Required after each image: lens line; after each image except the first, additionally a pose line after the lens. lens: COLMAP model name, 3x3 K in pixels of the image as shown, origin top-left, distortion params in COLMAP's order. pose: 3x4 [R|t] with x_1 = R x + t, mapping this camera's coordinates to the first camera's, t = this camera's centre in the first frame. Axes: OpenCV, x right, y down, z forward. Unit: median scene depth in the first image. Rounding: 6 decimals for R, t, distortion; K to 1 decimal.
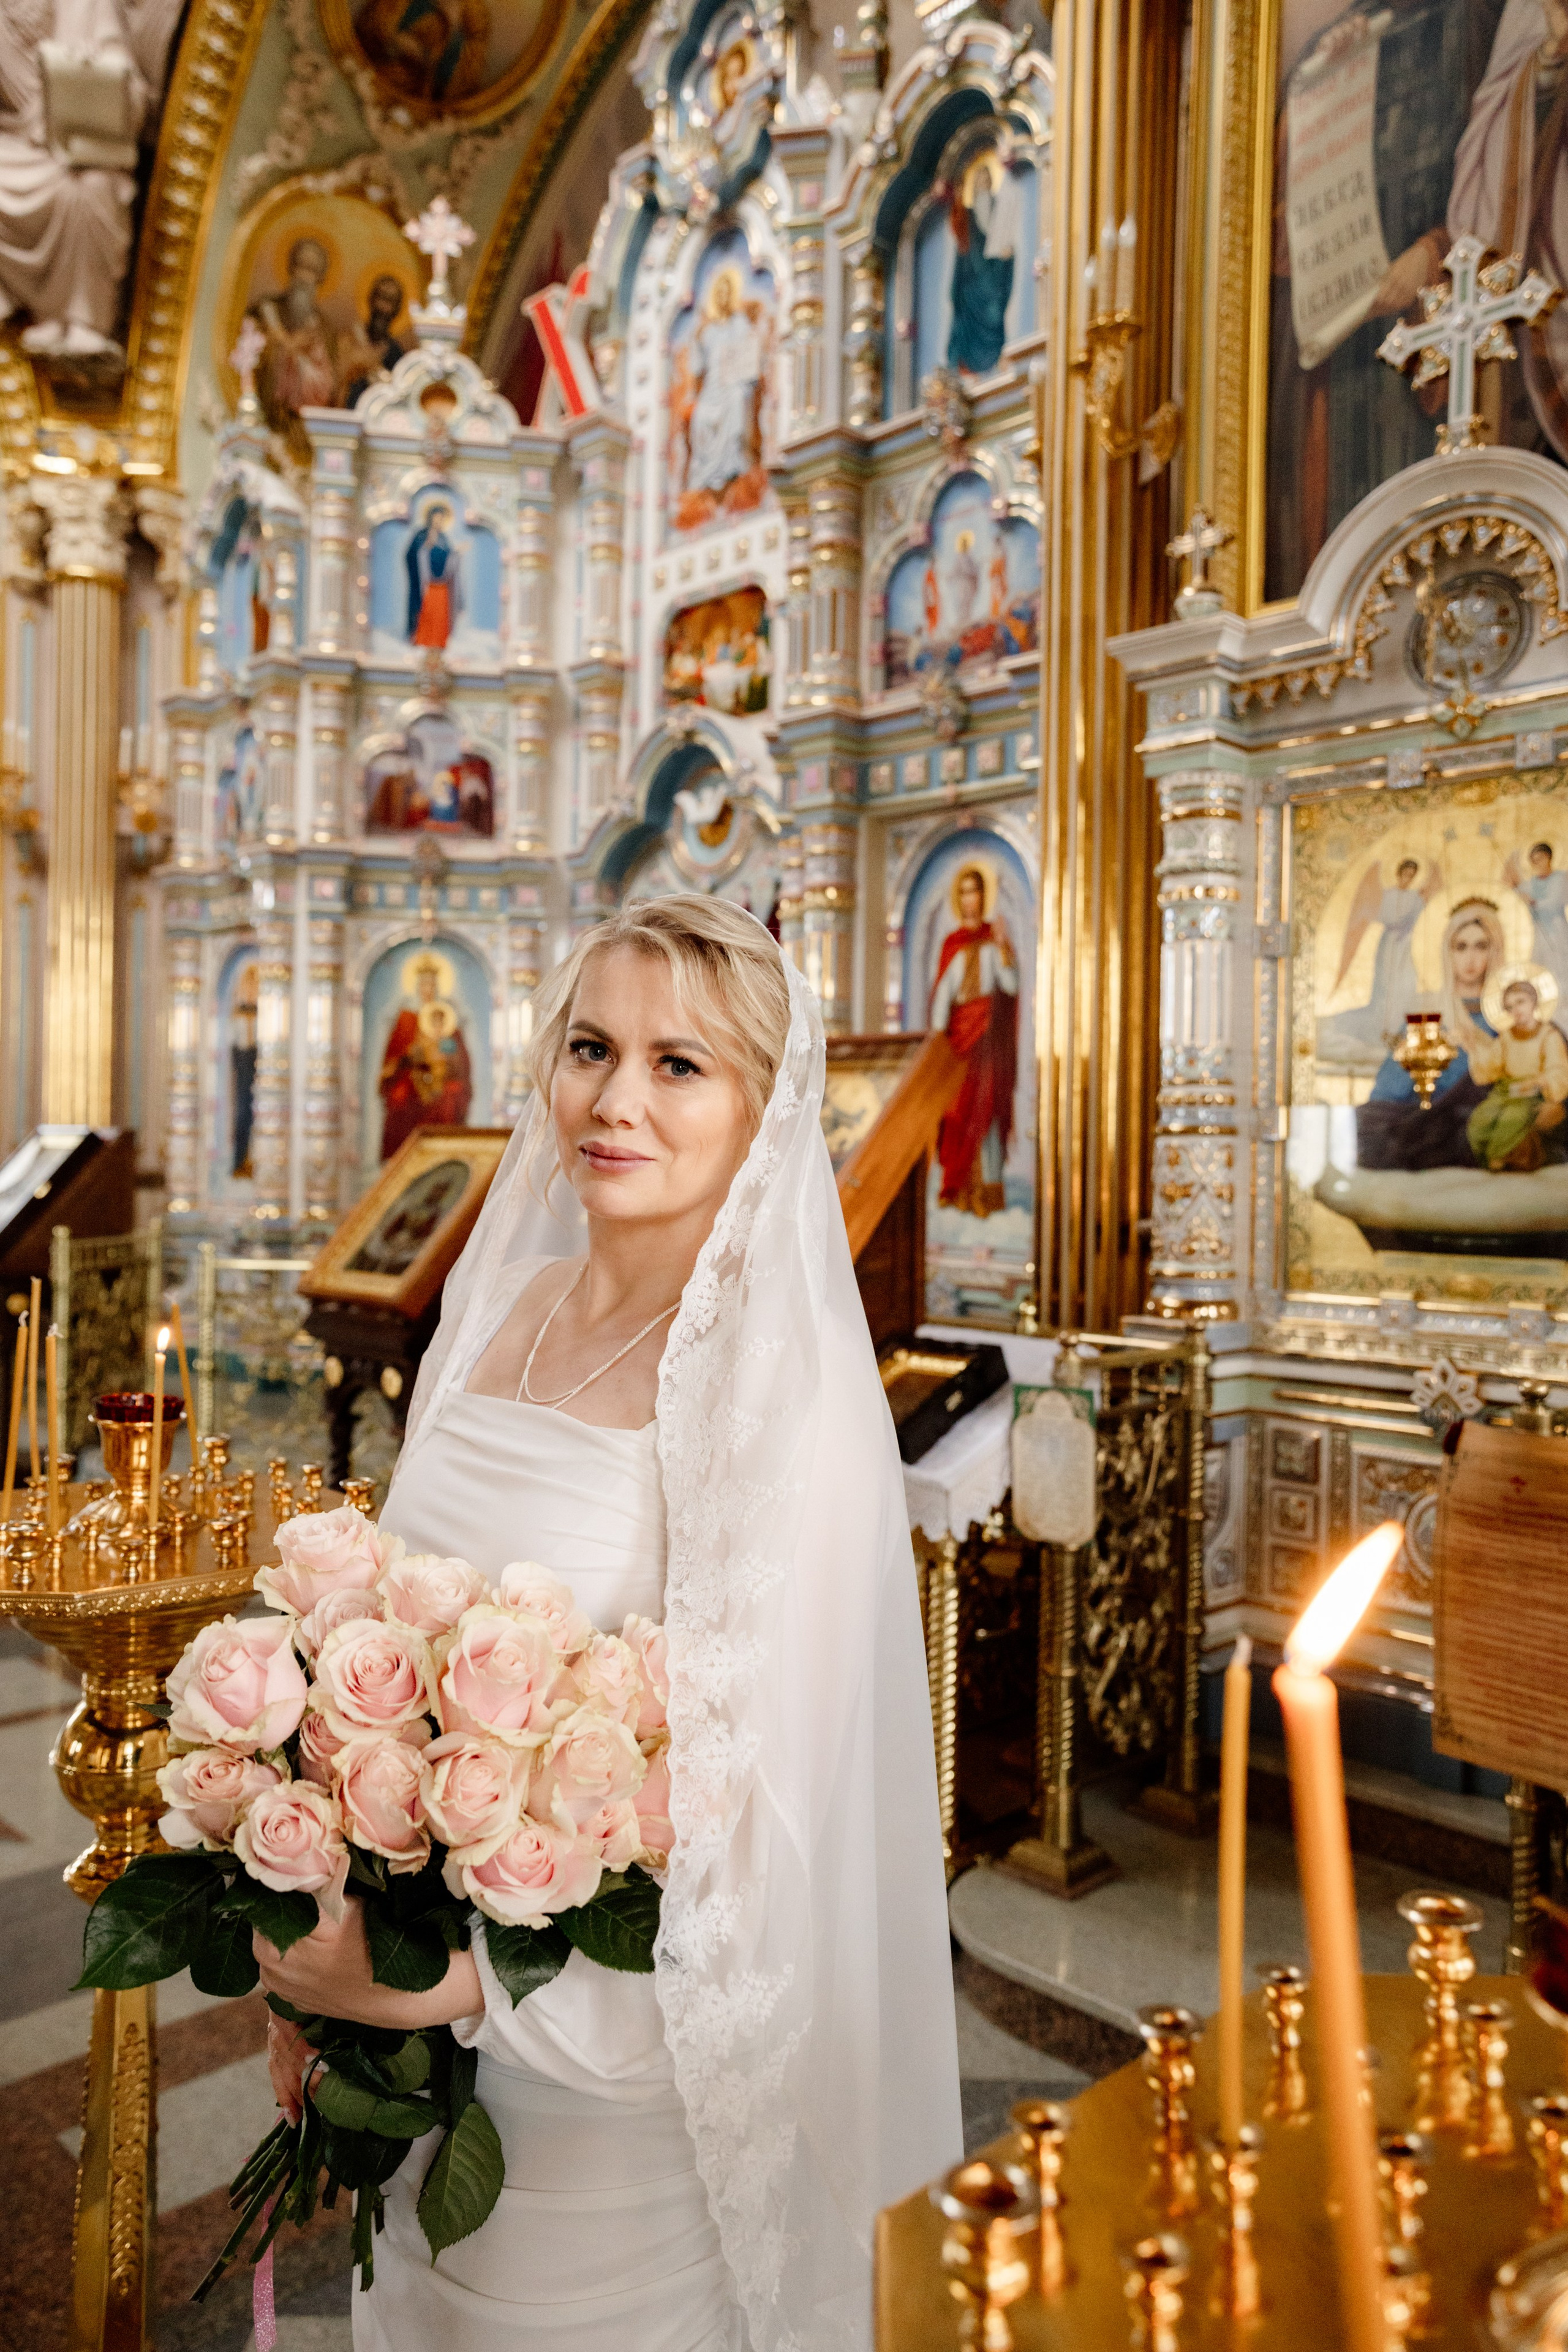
lens RADIAL K [[1721.7, 0, 784.0], [0, 1721.7, 1176.0], [0, 0, 1]] dist [-0.048619, 0.096384]
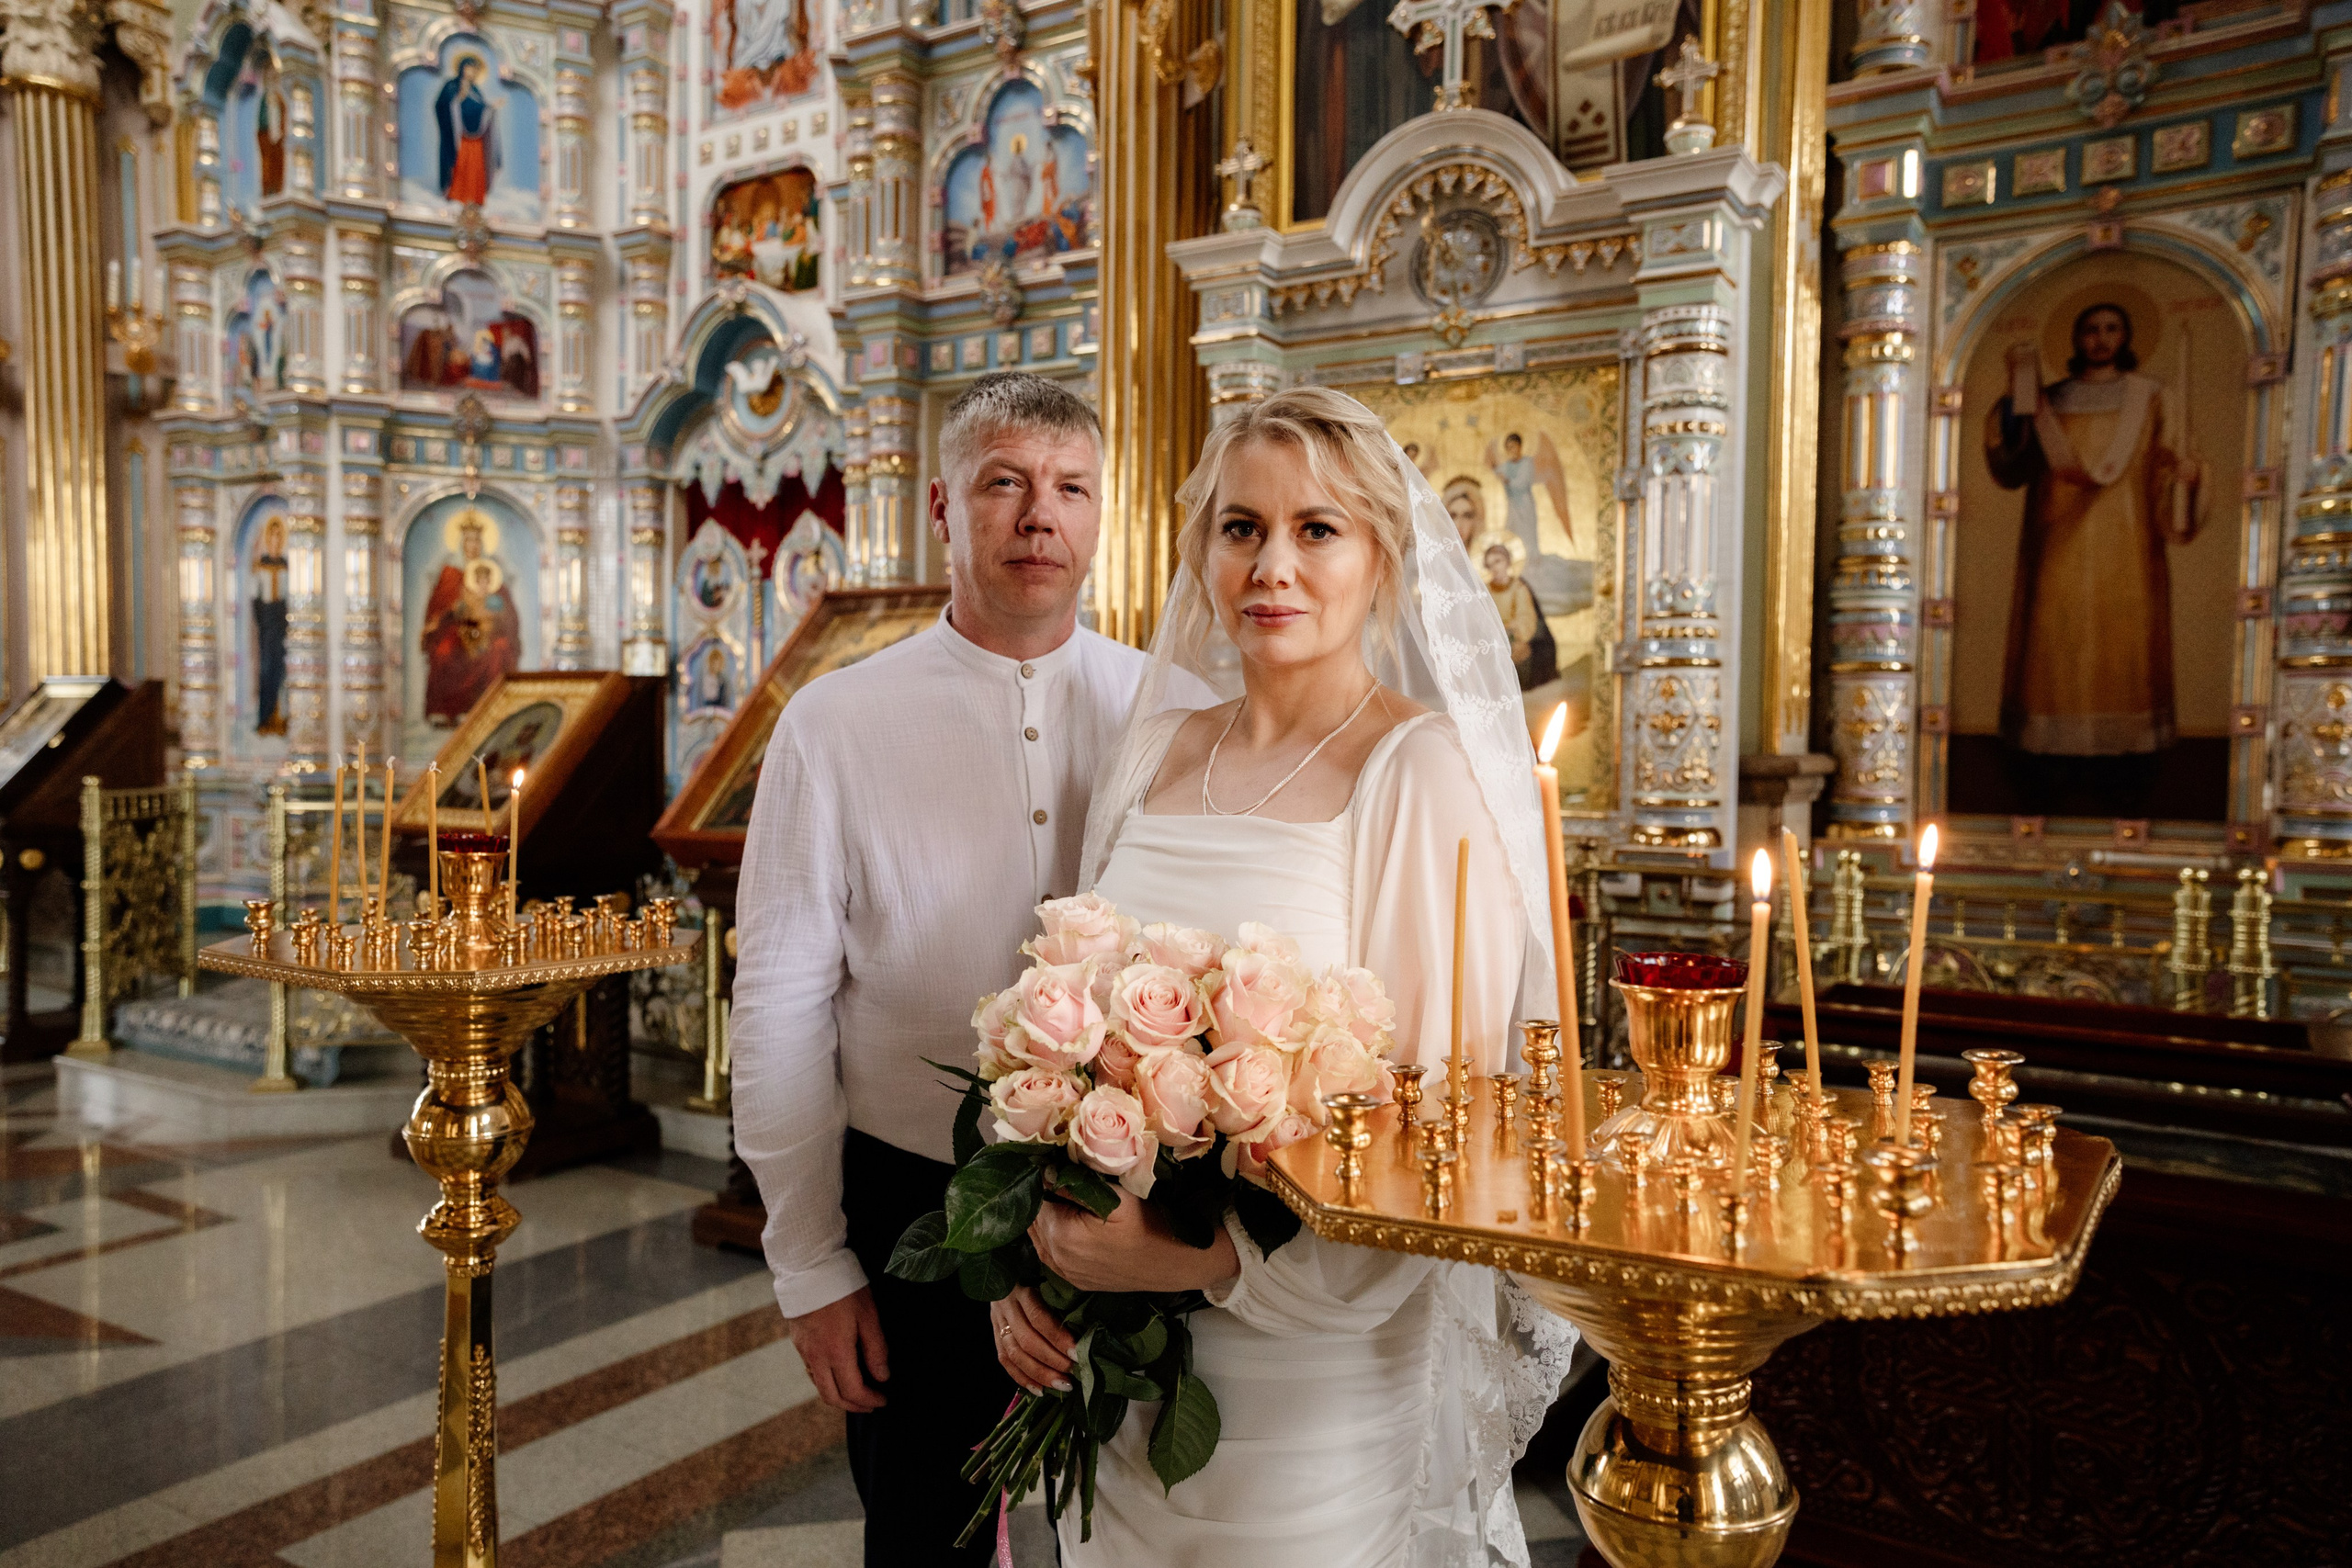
lens RADIAL K [[1721.5, 0, 1163.7], [0, 1721.5, 842.7], [0, 0, 1]] dist [-0.048619, 0.096384]
pose [[0.970820, -0.013103, 0.239449, -0.058614], [0.003523, 0.999178, 0.040394, 0.028190], [-0.239782, -0.038372, 0.970068, -0.087769]]
